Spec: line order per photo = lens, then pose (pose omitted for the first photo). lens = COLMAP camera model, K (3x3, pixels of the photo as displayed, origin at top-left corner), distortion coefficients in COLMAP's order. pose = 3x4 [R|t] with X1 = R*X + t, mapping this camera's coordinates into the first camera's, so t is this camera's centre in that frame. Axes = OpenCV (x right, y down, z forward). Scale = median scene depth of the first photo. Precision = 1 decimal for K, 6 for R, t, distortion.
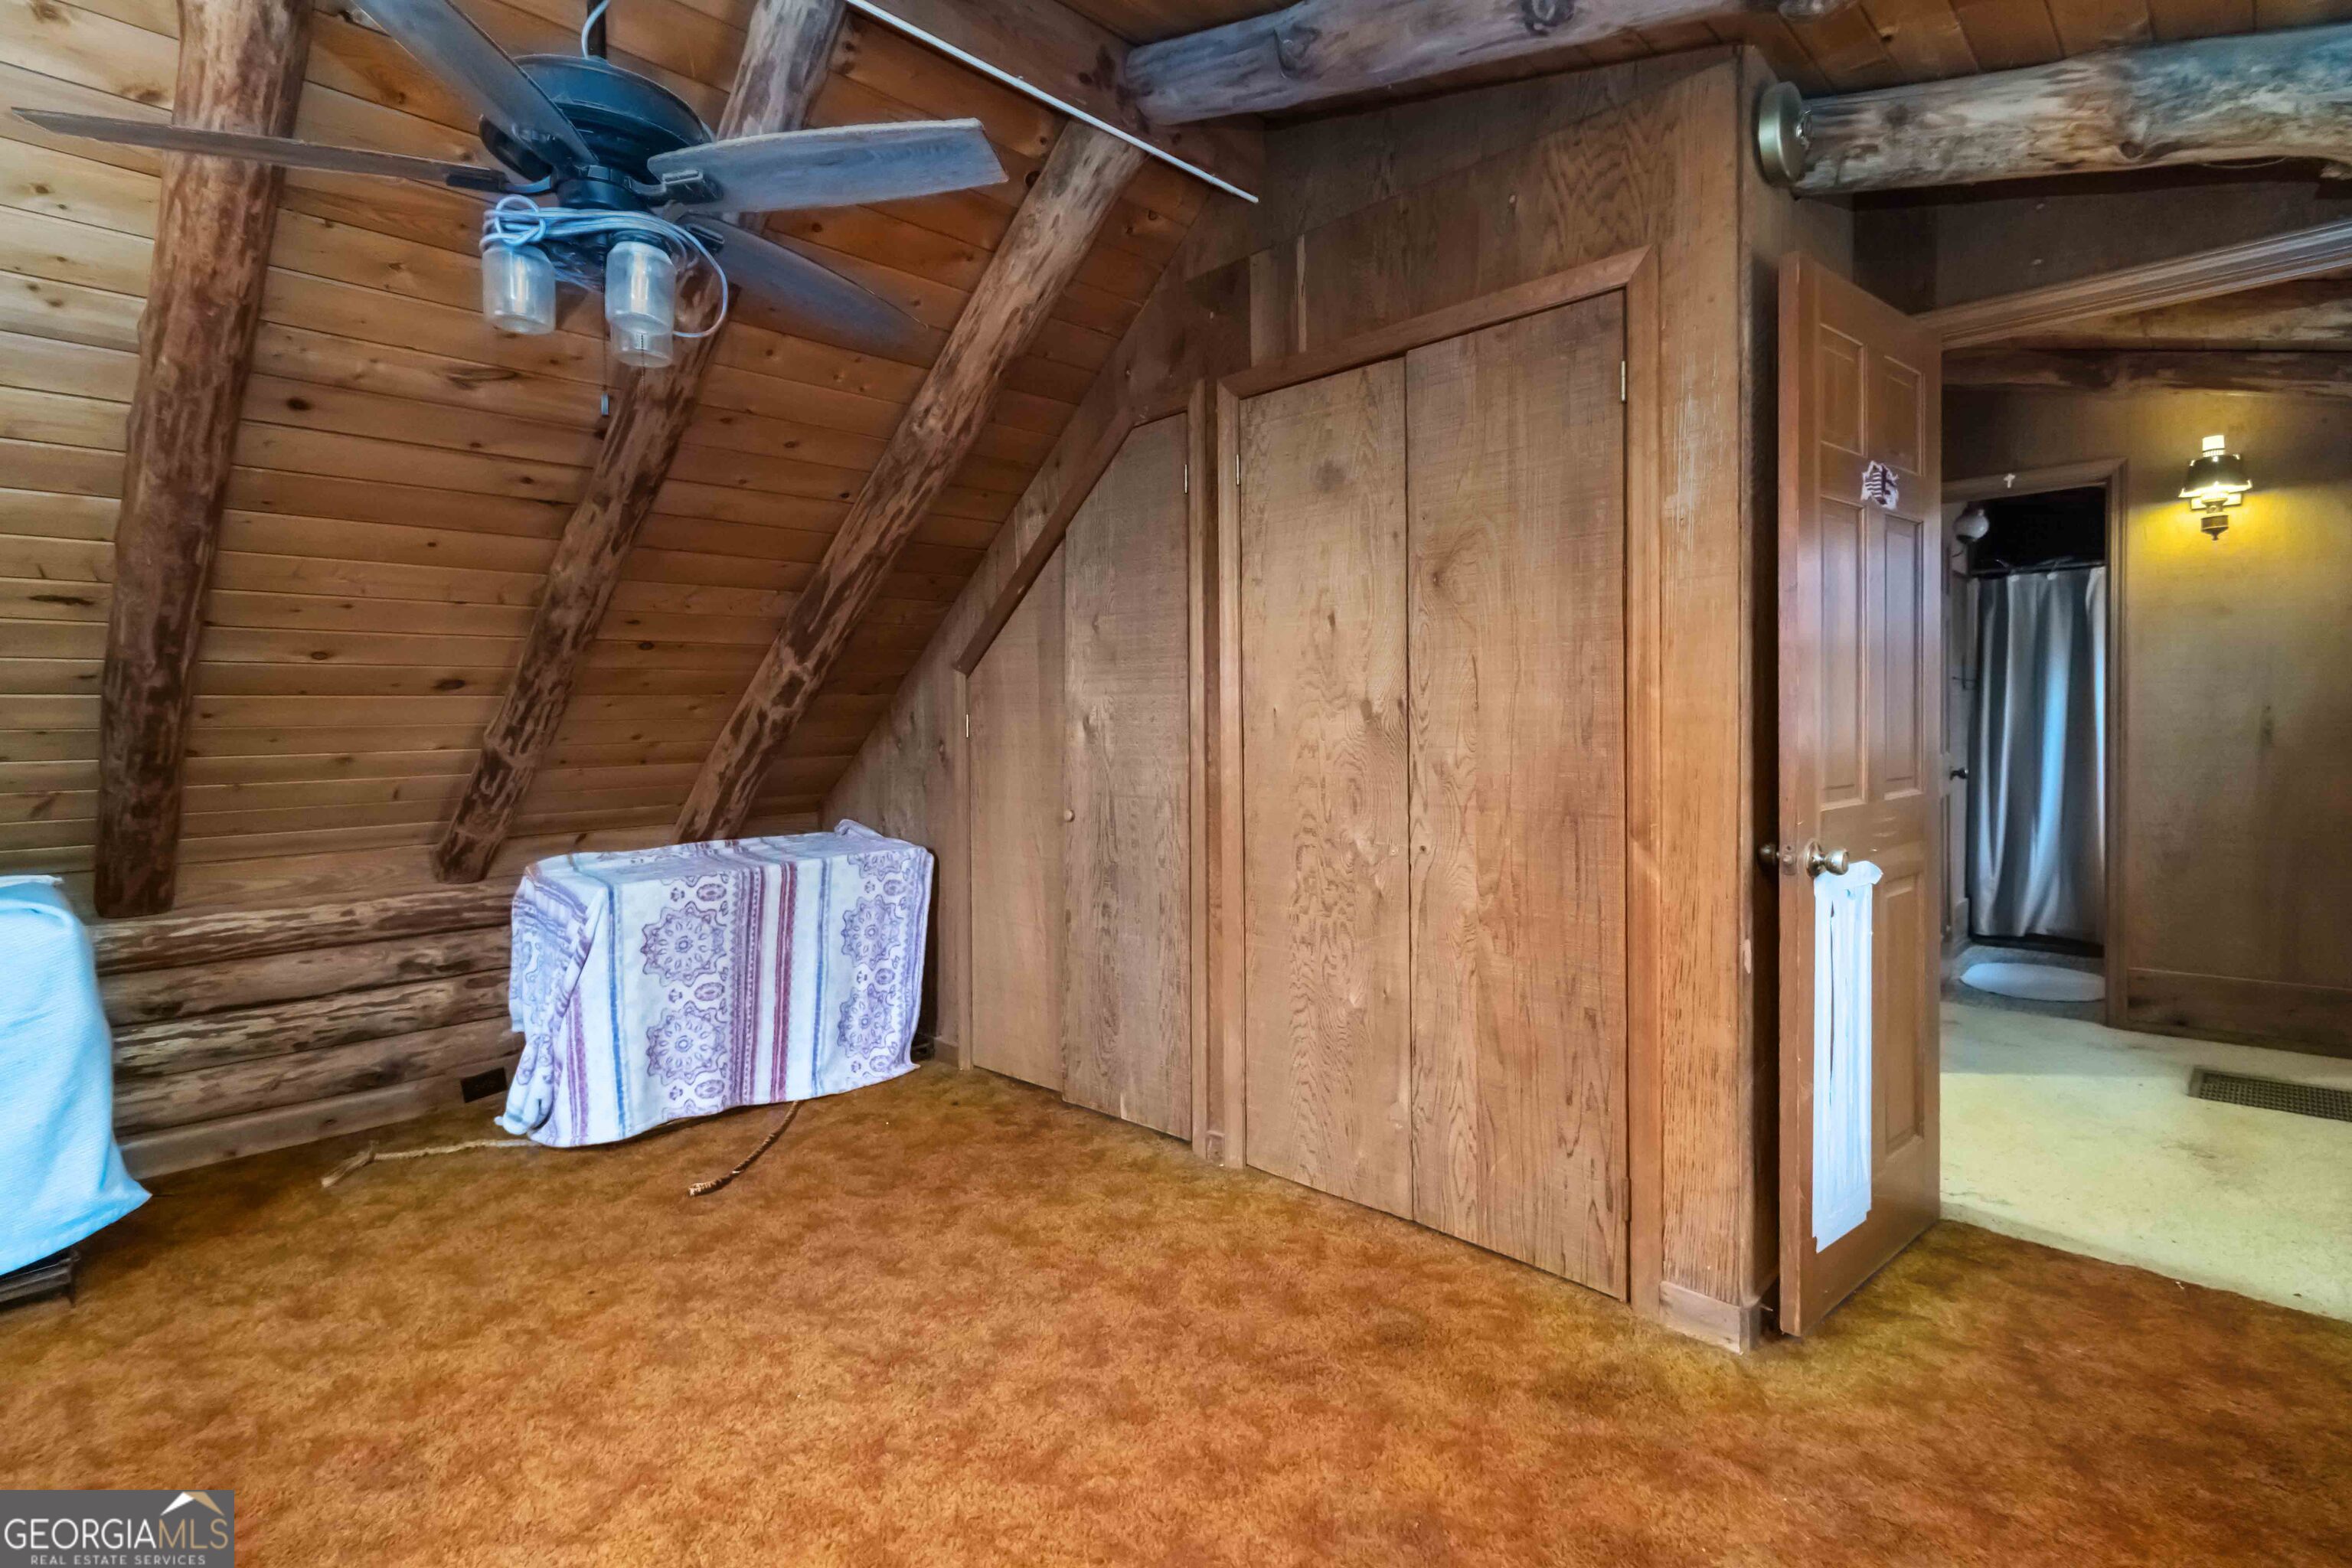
lens RADIAL K [[1115.1, 0, 1173.9], [0, 1115.1, 705.5], [0, 0, 1]] dist [0.000576, -0.000217]
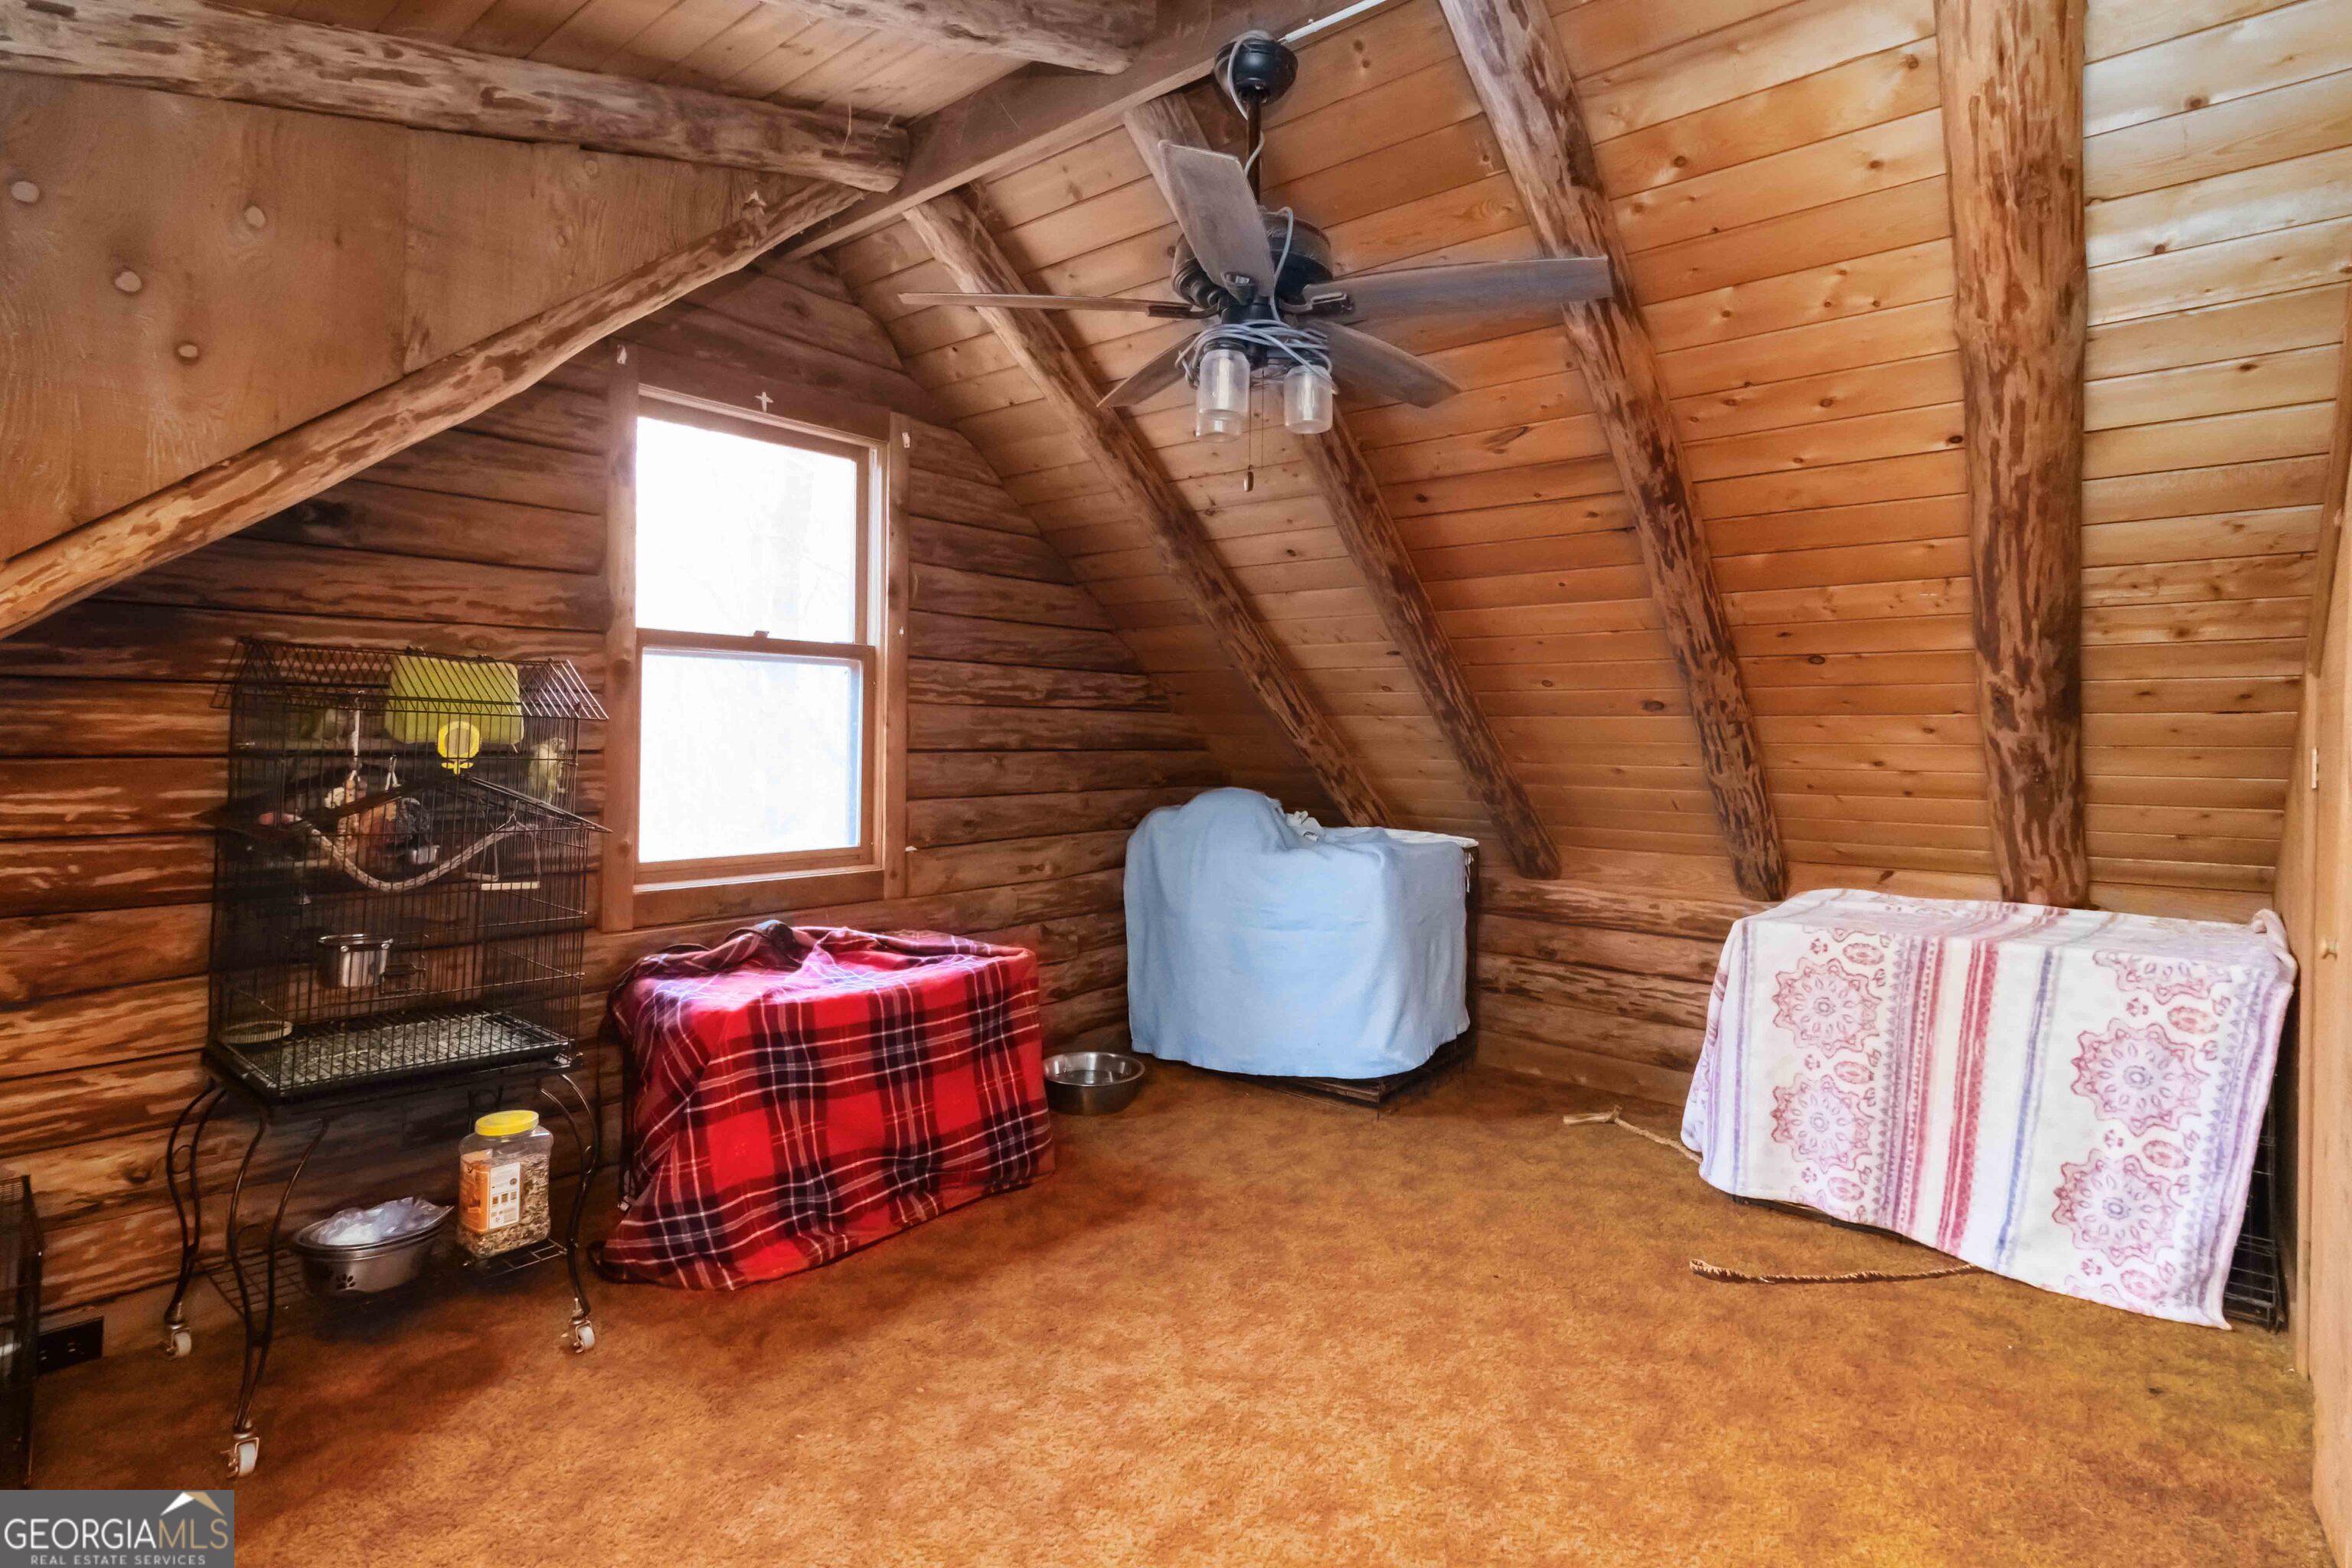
lens RADIAL K [[1115.1, 0, 1173.9], [0, 1115.1, 705.5], [0, 0, 1]] dist [0.000576, -0.000217]
pose [[0.093108, -0.010045, -0.995605, 0.369948], [-0.005545, 0.999928, -0.010607, -0.005014], [0.995641, 0.006508, 0.093046, 0.423259]]
